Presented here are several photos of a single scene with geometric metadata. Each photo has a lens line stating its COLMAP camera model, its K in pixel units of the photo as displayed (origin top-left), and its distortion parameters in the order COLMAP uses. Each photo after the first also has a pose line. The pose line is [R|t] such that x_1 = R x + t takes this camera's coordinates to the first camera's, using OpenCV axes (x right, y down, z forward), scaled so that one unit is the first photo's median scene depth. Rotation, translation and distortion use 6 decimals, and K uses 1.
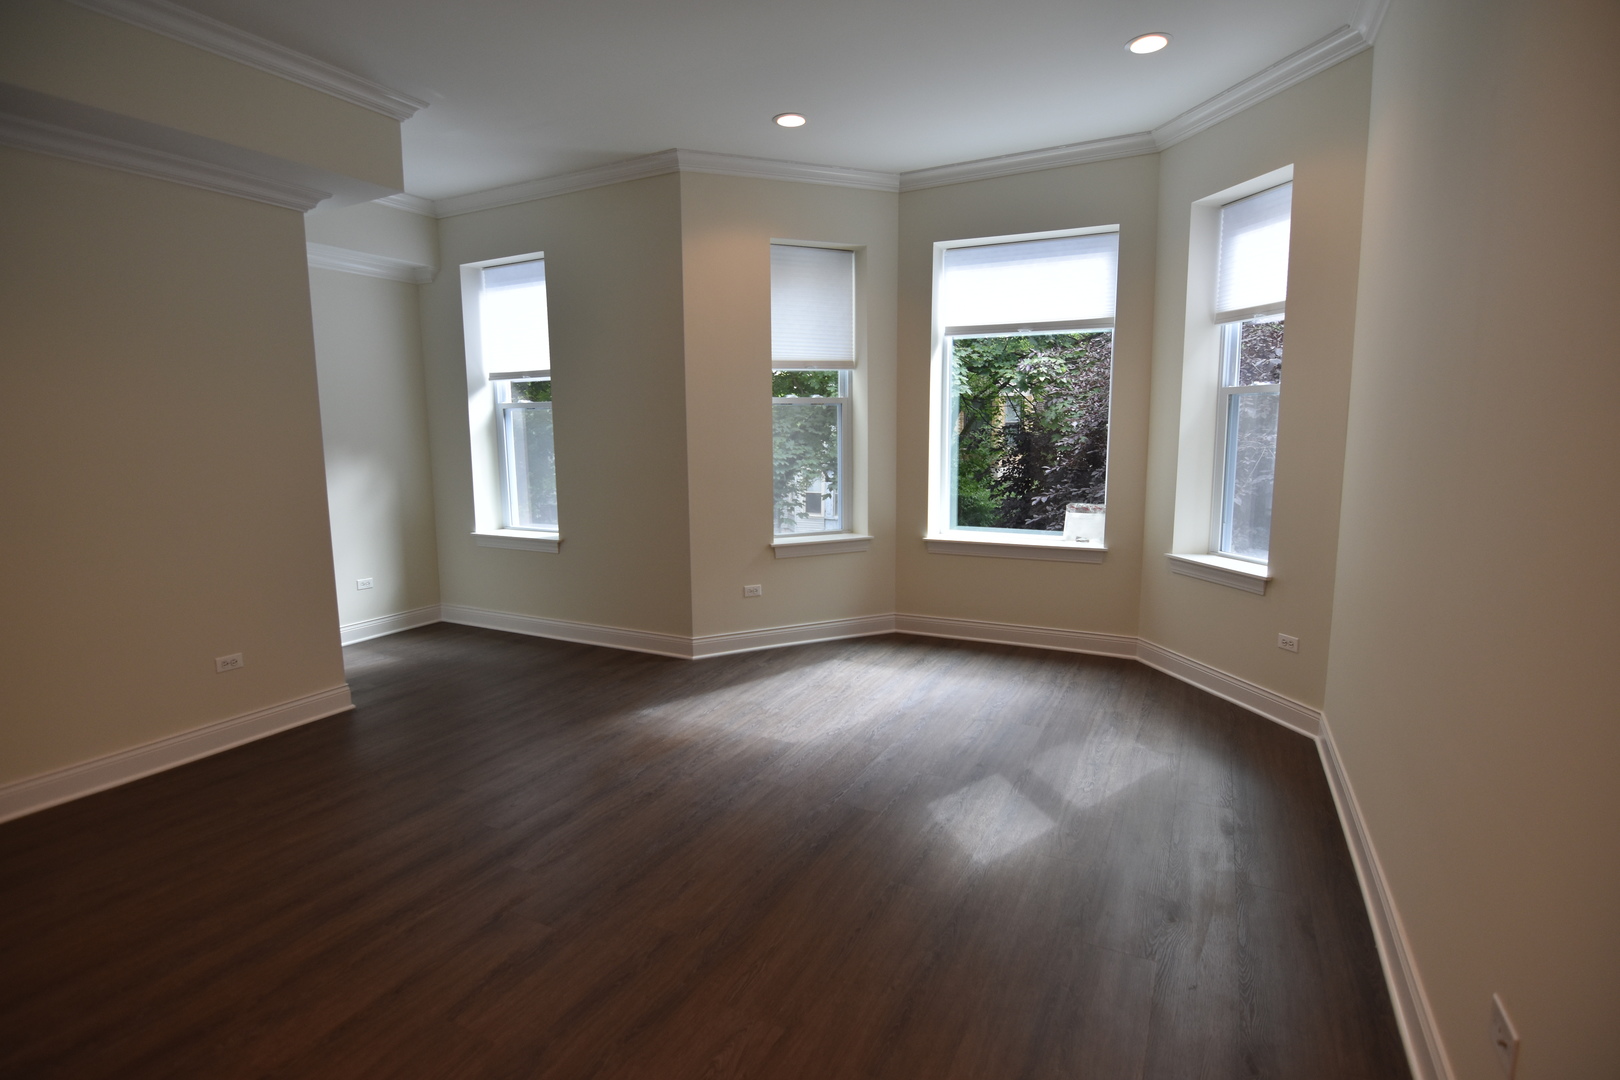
lens RADIAL K [[781.6, 0, 805.4], [0, 781.6, 538.5], [0, 0, 1]] dist [0.001097, -0.017073]
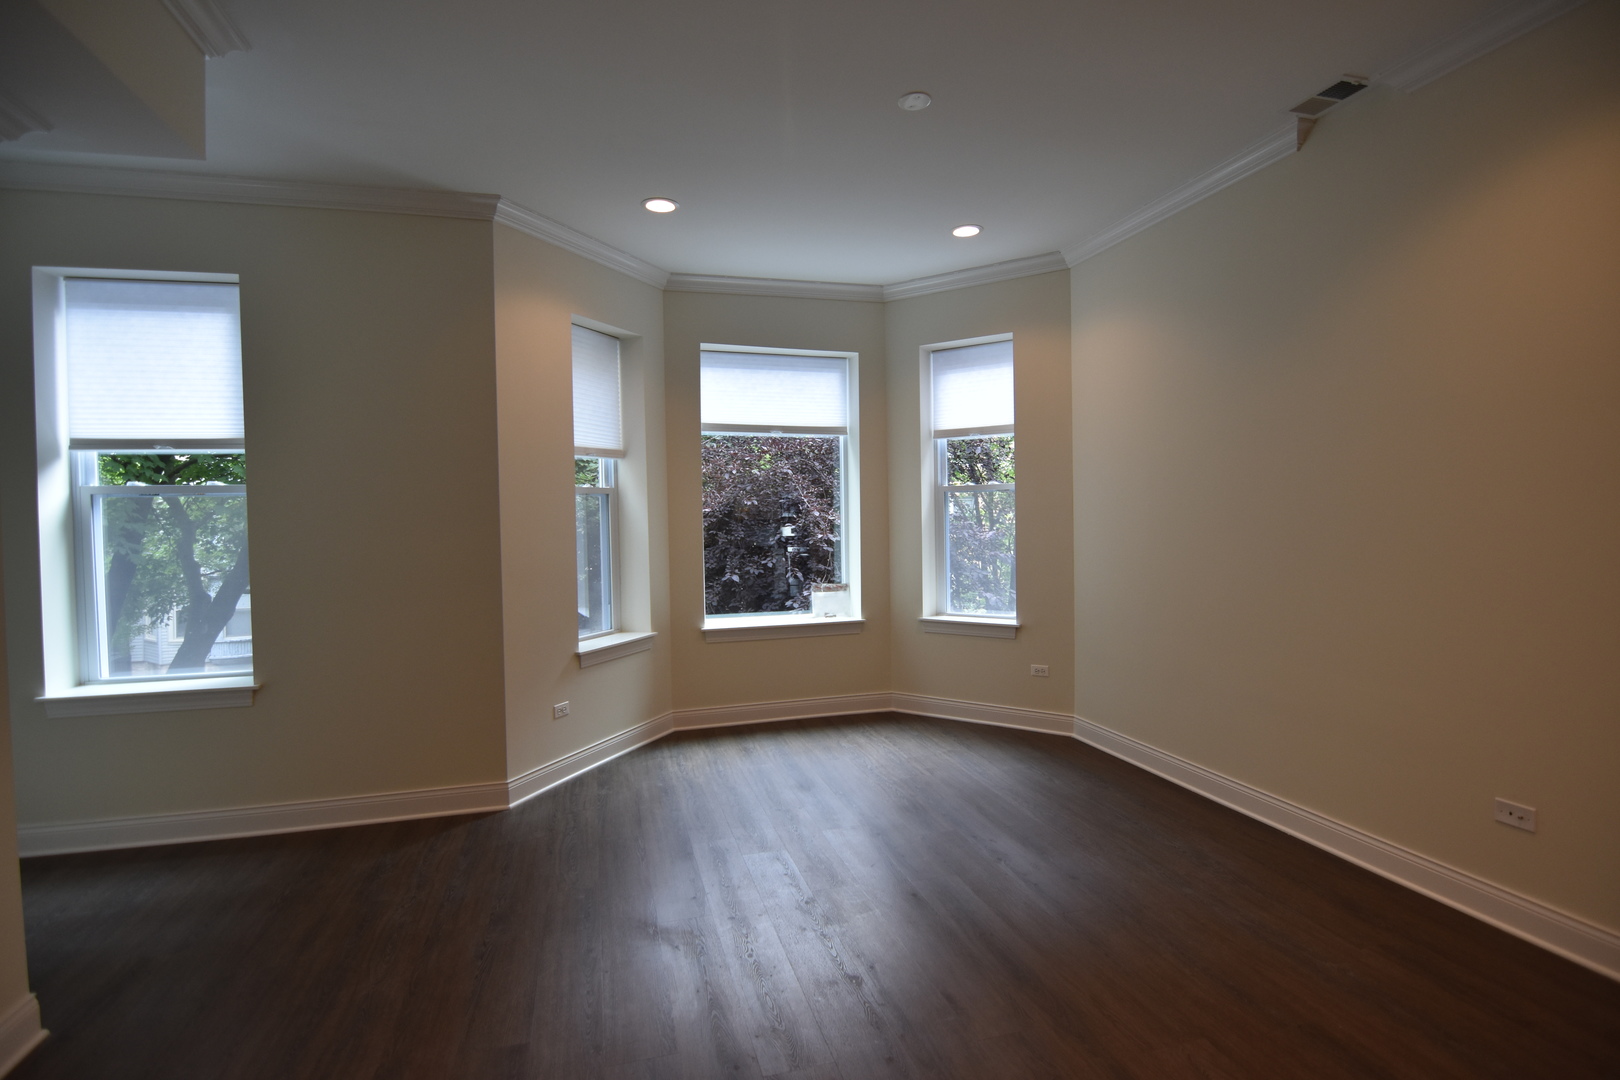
lens RADIAL K [[781.6, 0, 805.4], [0, 781.6, 538.5], [0, 0, 1]] dist [0.001097, -0.017073]
pose [[0.733271, -0.022309, 0.679570, -0.461575], [0.105422, 0.991105, -0.081217, -0.021299], [-0.671714, 0.131196, 0.729101, 0.184891]]
